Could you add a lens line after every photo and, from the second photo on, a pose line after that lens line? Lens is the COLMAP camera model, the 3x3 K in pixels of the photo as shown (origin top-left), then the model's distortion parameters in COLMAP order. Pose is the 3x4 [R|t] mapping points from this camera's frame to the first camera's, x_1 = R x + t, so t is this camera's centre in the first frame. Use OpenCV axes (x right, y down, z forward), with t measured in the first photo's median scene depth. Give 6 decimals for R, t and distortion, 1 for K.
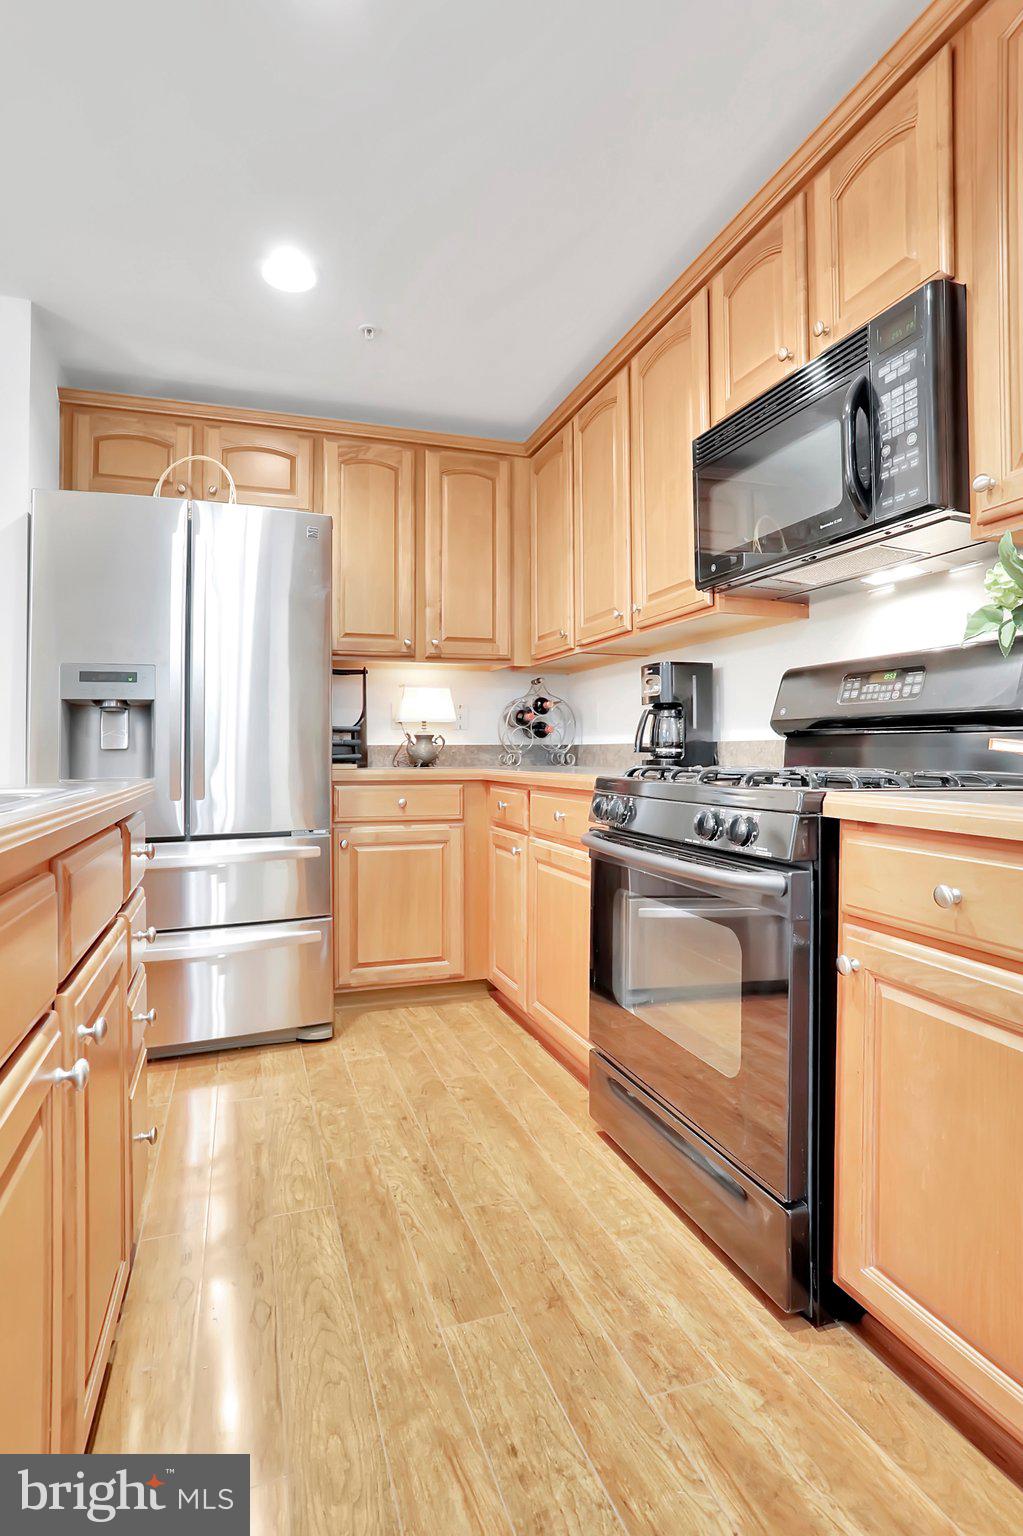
lens RADIAL K [[760.2, 0, 504.2], [0, 760.2, 761.3], [0, 0, 1]] dist [-0.067195, 0.017748]
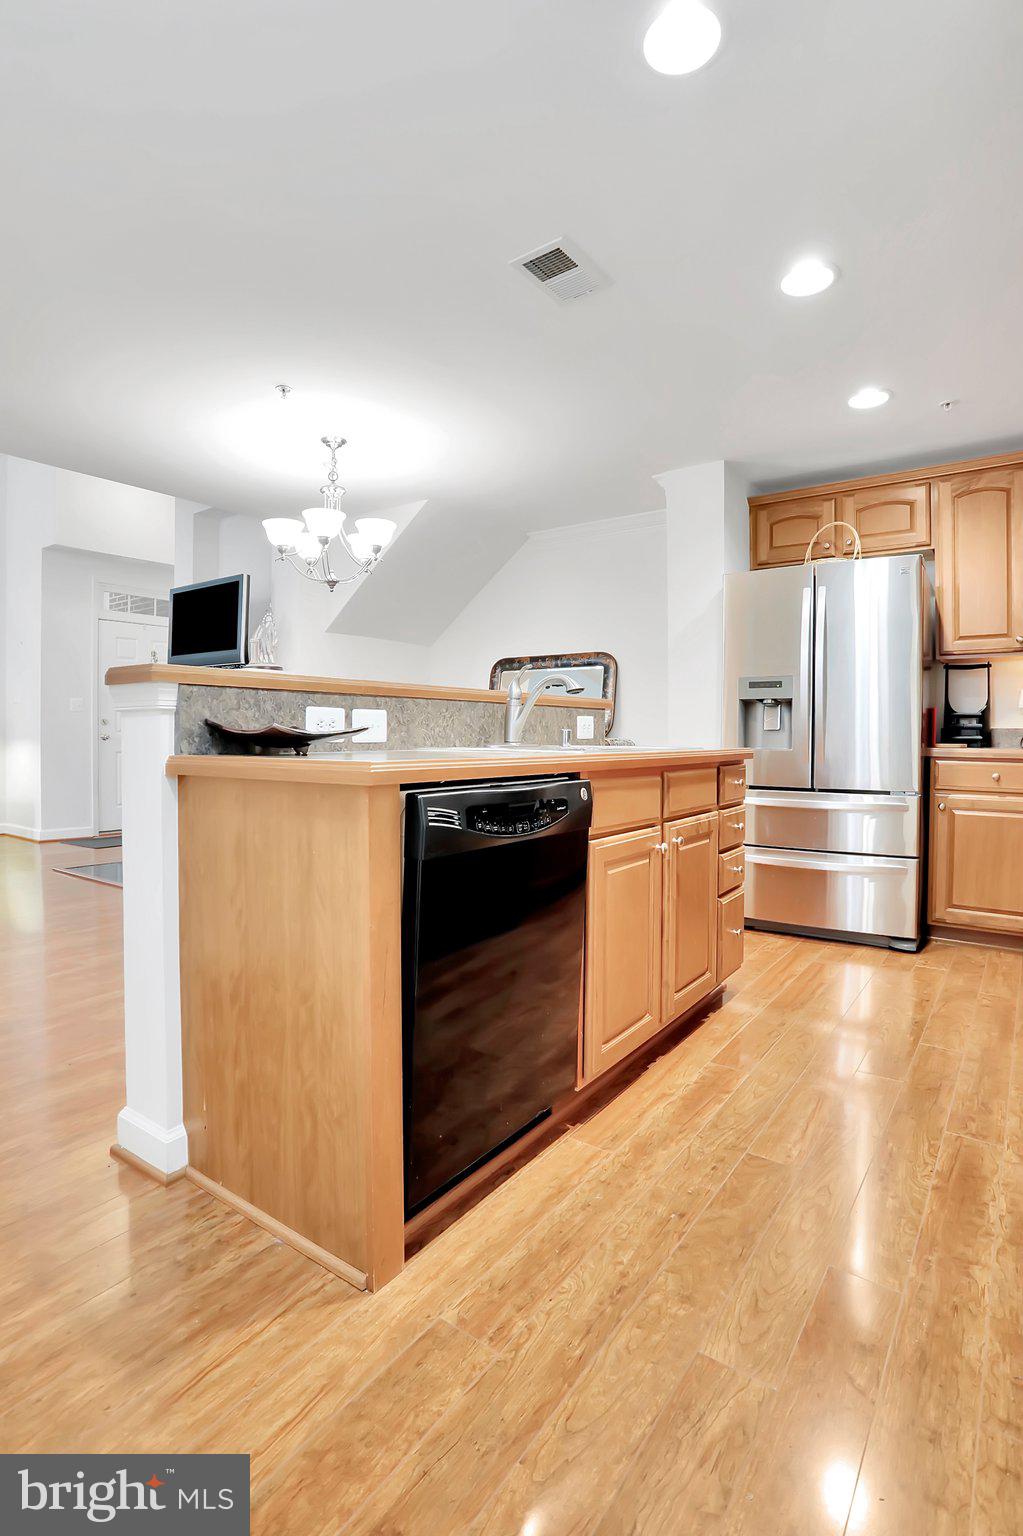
lens RADIAL K [[762.1, 0, 511.1], [0, 762.1, 730.7], [0, 0, 1]] dist [-0.020319, 0.000729]
pose [[0.575017, 0.009527, -0.818086, 0.417379], [-0.019745, 0.999803, -0.002236, -0.000273], [0.817903, 0.017439, 0.575092, -0.322667]]
